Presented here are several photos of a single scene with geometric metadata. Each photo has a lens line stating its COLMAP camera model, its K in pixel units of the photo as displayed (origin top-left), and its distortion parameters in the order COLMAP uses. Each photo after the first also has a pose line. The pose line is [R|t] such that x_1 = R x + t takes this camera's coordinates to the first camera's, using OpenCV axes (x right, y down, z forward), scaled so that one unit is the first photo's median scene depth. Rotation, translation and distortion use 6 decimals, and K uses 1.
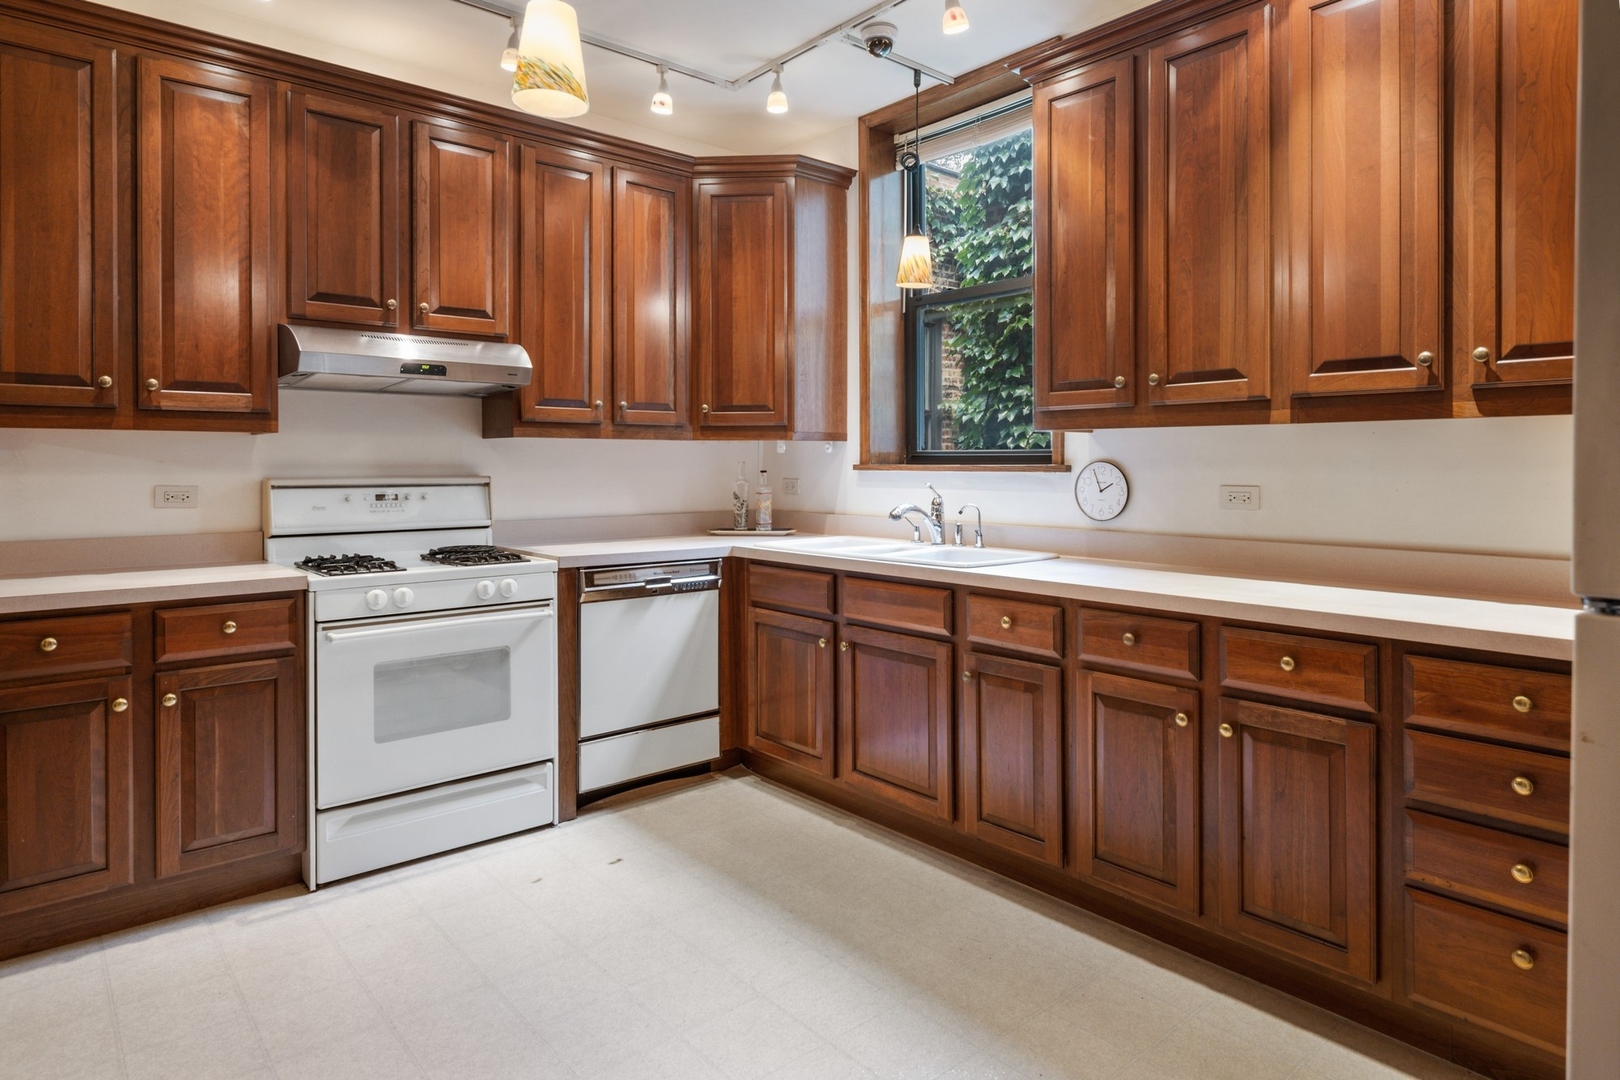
lens RADIAL K [[947.7, 0, 805.5], [0, 947.7, 550.7], [0, 0, 1]] dist [0.001122, 0.000354]
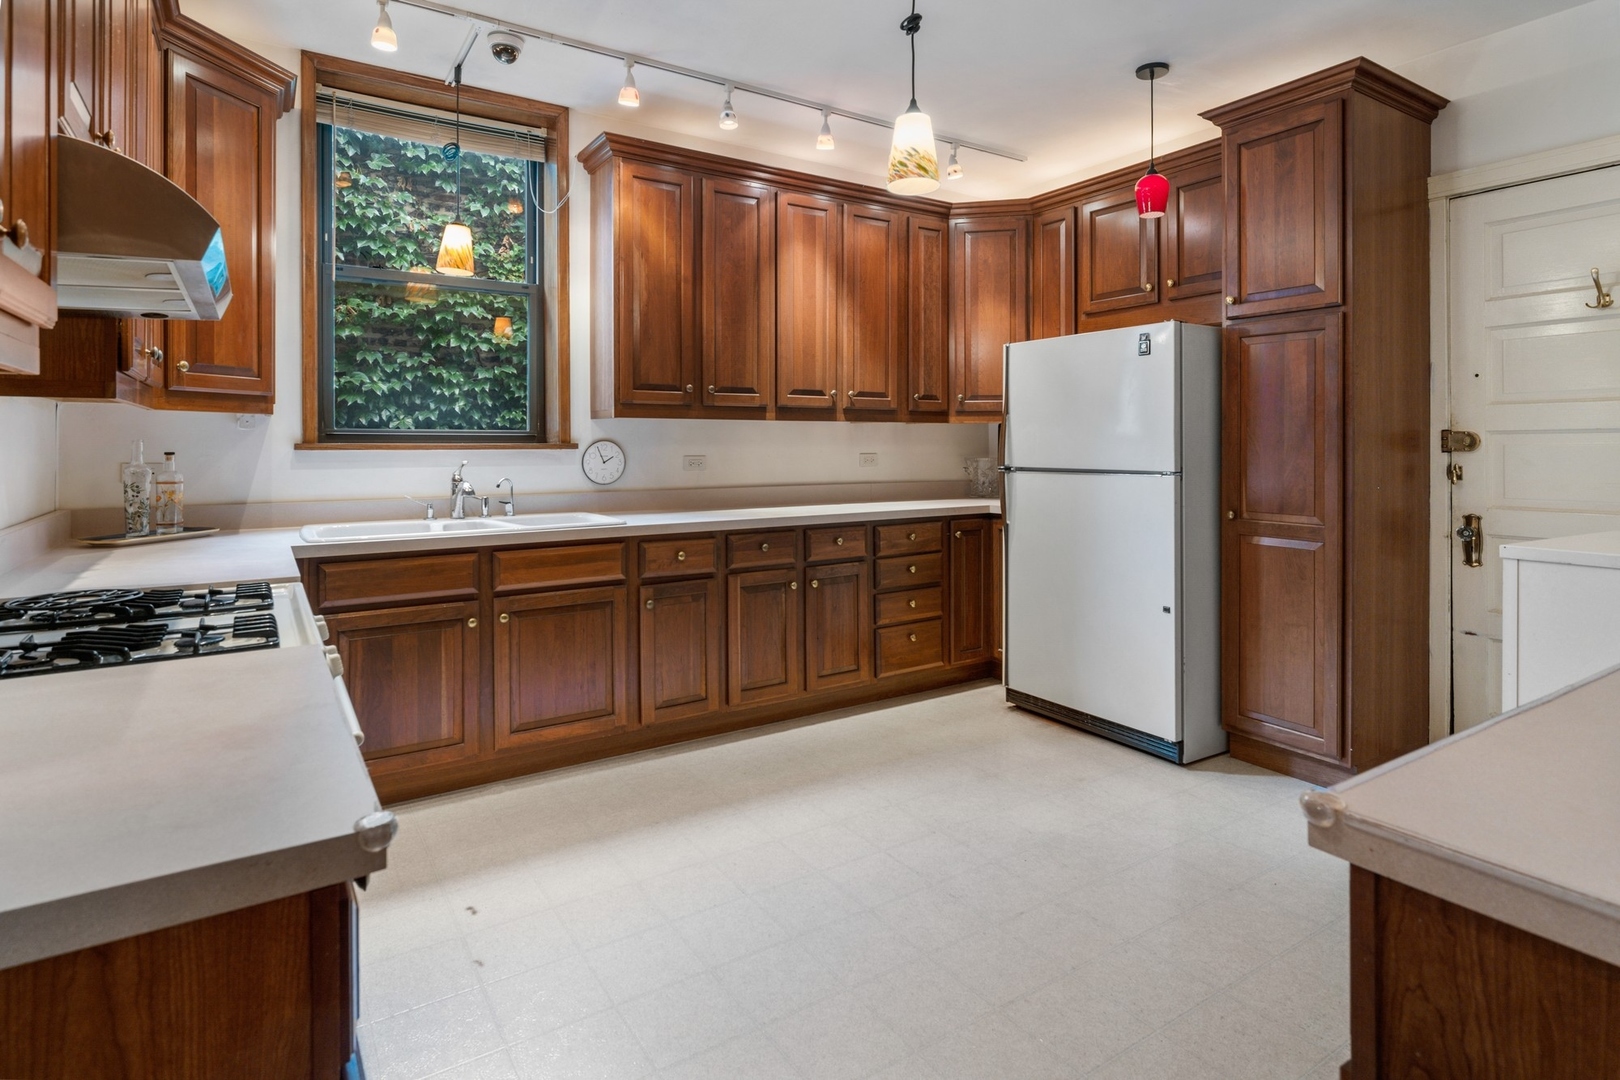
lens RADIAL K [[838.7, 0, 804.0], [0, 838.7, 530.3], [0, 0, 1]] dist [0.000050, -0.000487]
pose [[0.123575, -0.103698, 0.986902, -0.941051], [0.091249, 0.991499, 0.092755, -0.057422], [-0.988131, 0.078592, 0.131987, 0.626220]]
